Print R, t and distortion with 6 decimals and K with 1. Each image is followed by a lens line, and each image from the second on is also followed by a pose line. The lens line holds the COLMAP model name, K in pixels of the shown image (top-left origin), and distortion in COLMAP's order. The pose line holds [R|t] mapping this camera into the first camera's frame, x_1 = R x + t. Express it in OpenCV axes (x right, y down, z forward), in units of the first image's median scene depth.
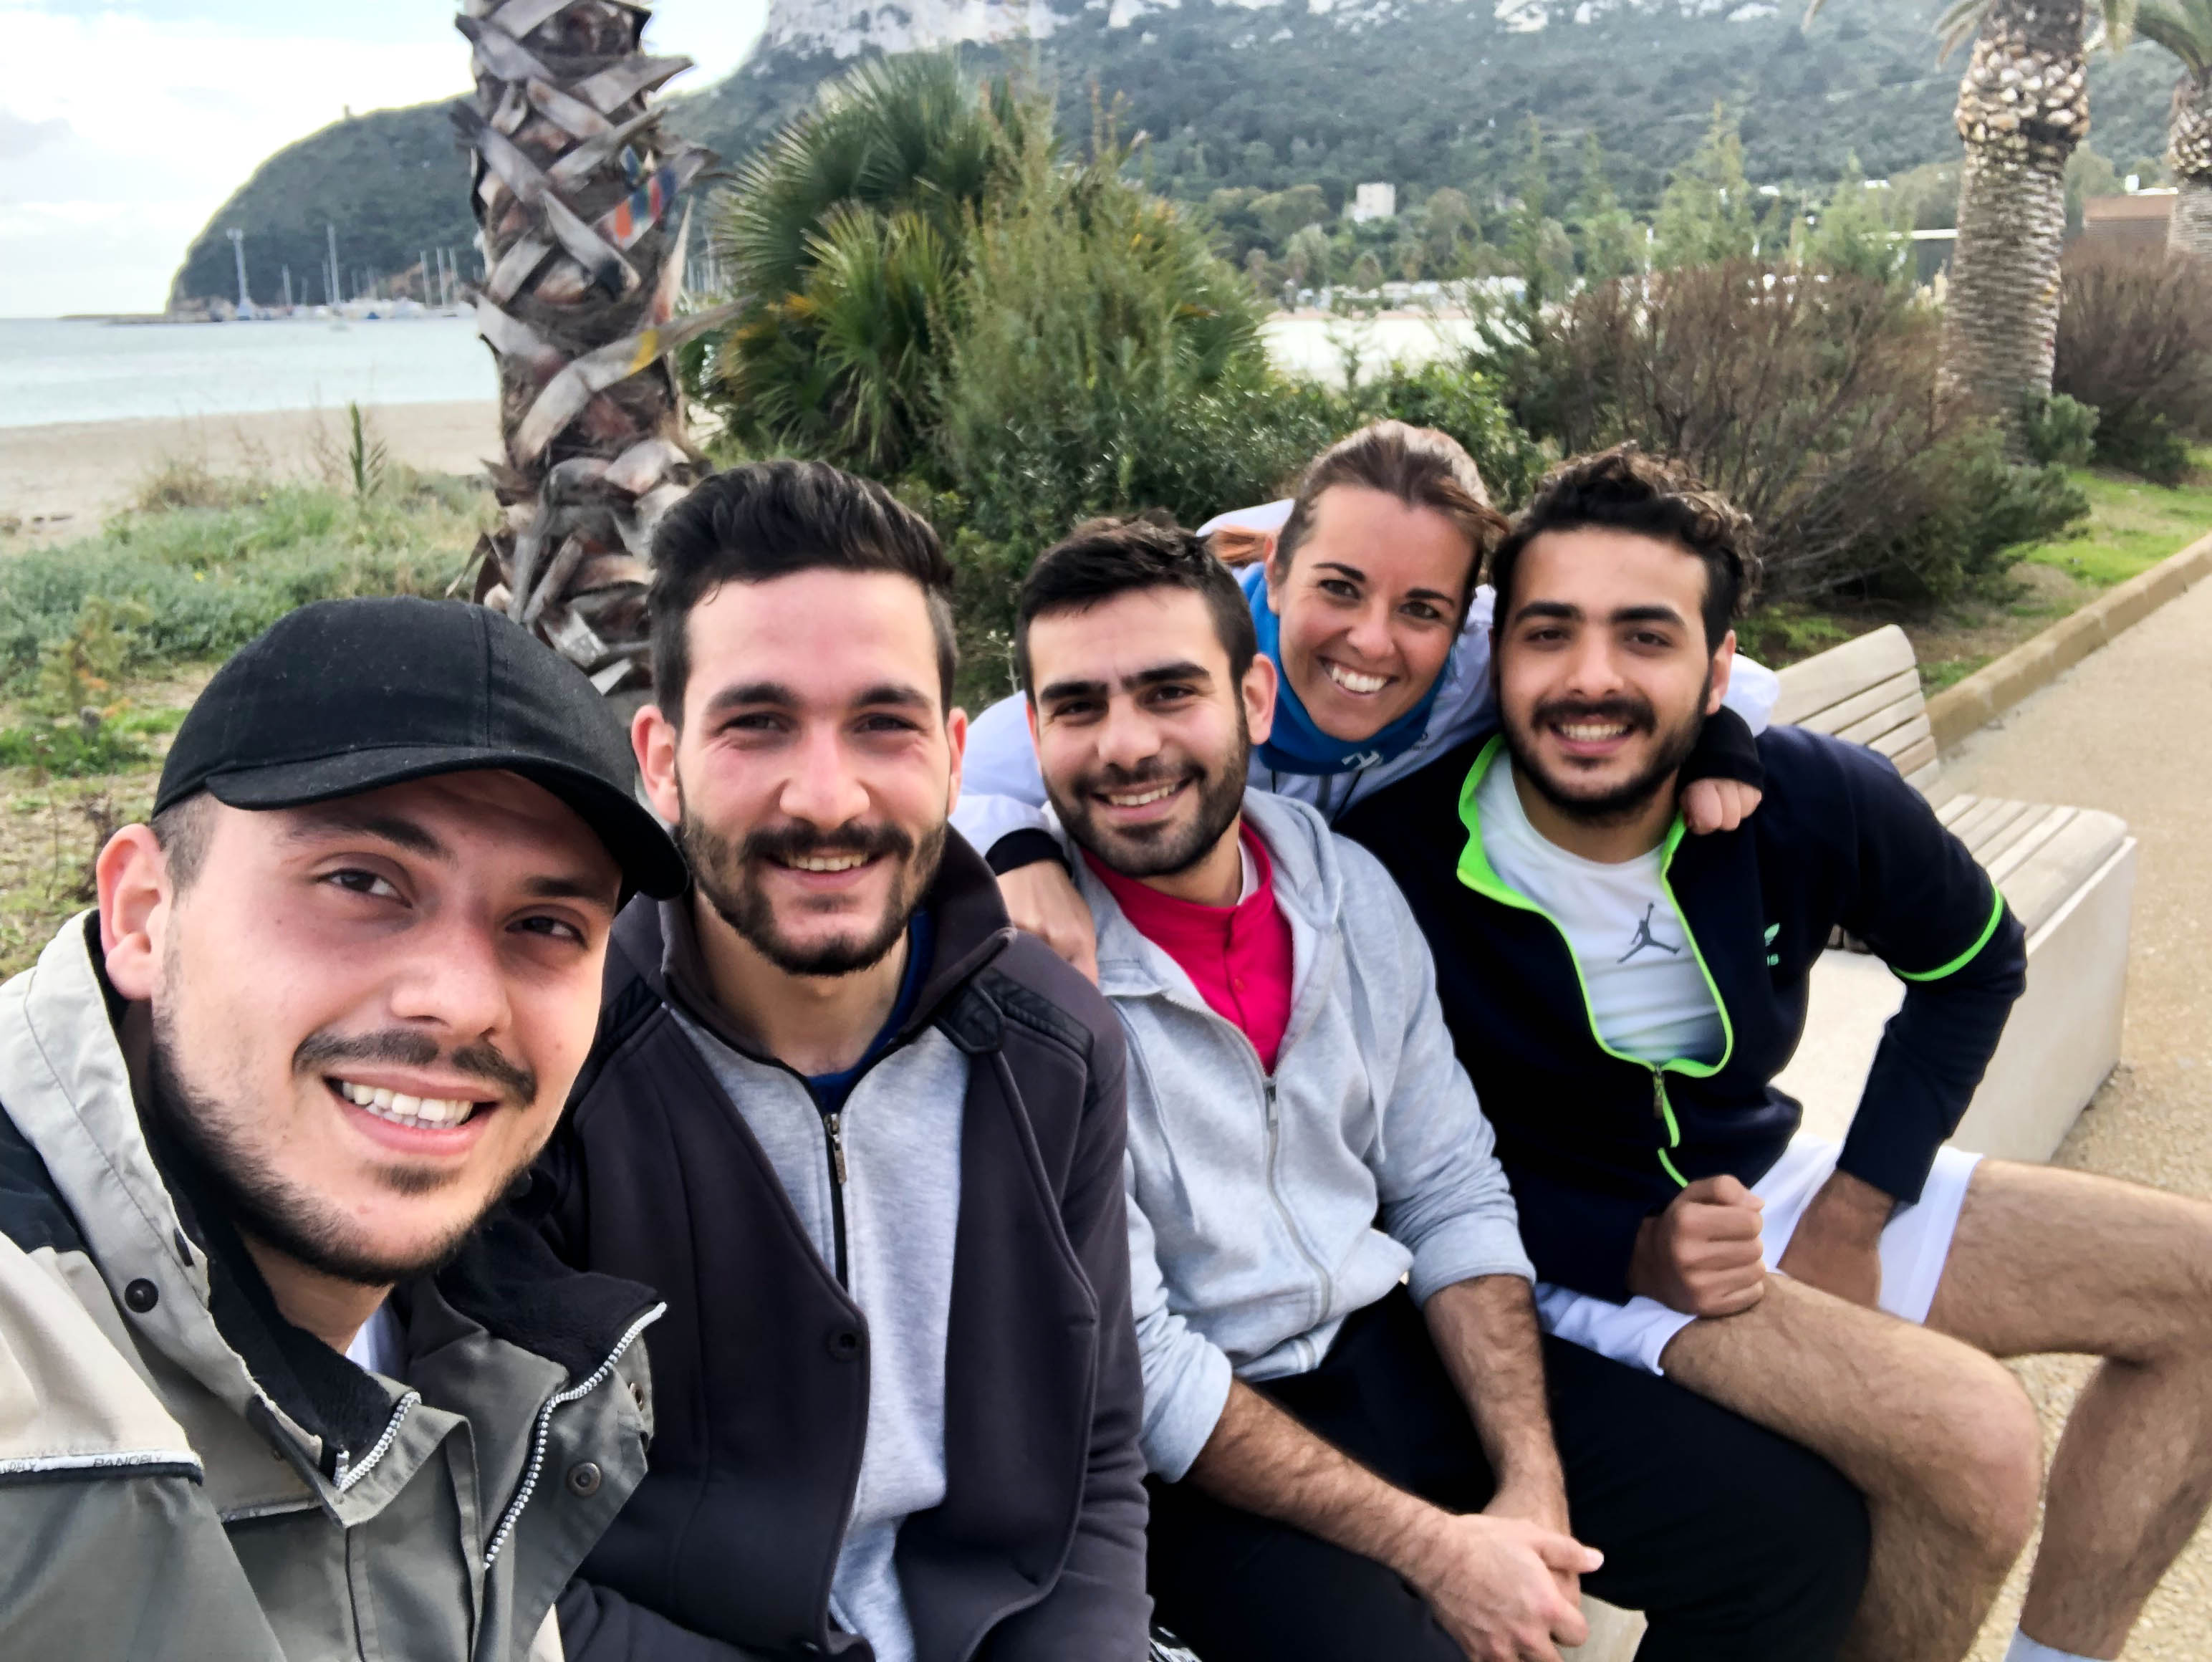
lens RADIAL K [[2235.4, 0, 1099.9], [0, 2235.4, 835.8], [0, 0, 1]] dist [-0.019075, 0.000000]
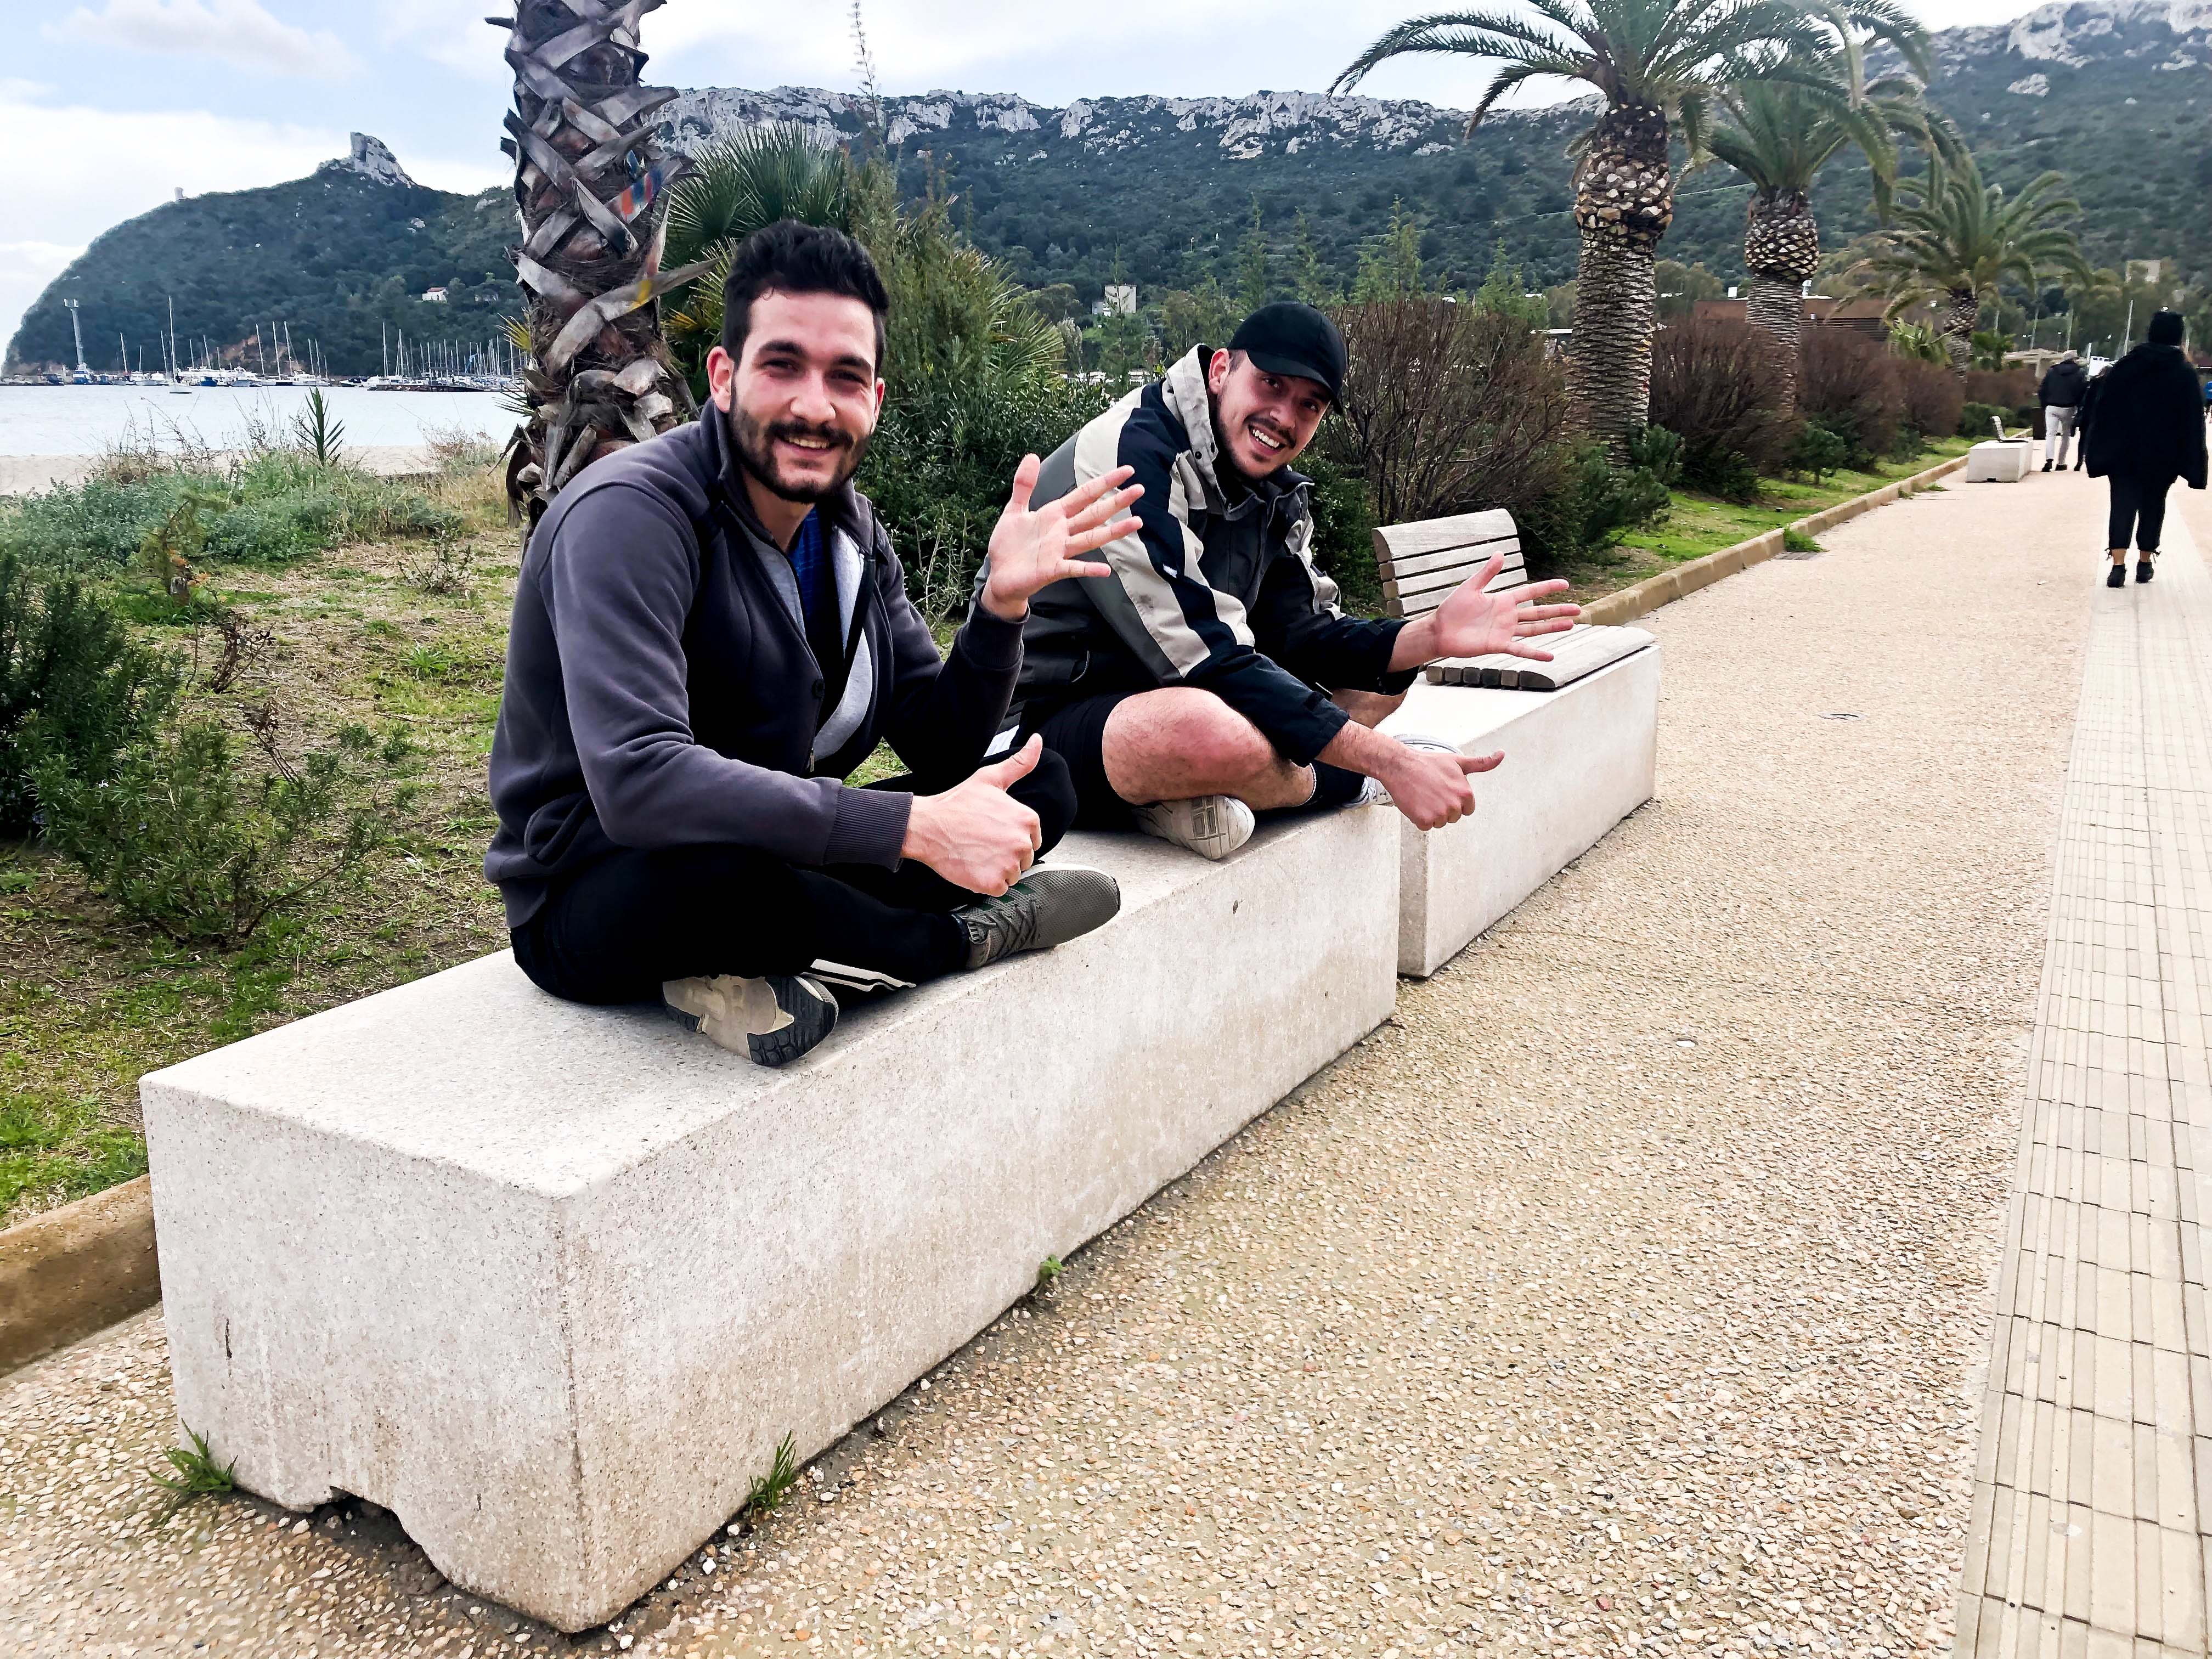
lens RADIAL K [[1947.3, 0, 1126.5], [0, 1947.3, 809.5], [0, 0, 1]] dist [-0.001169, 0.026984]
pose [[0.992256, -0.006598, 0.124038, -0.036700], [0.009217, 0.999746, -0.020551, 0.092738], [-0.123871, 0.021535, 0.992065, -0.174103]]
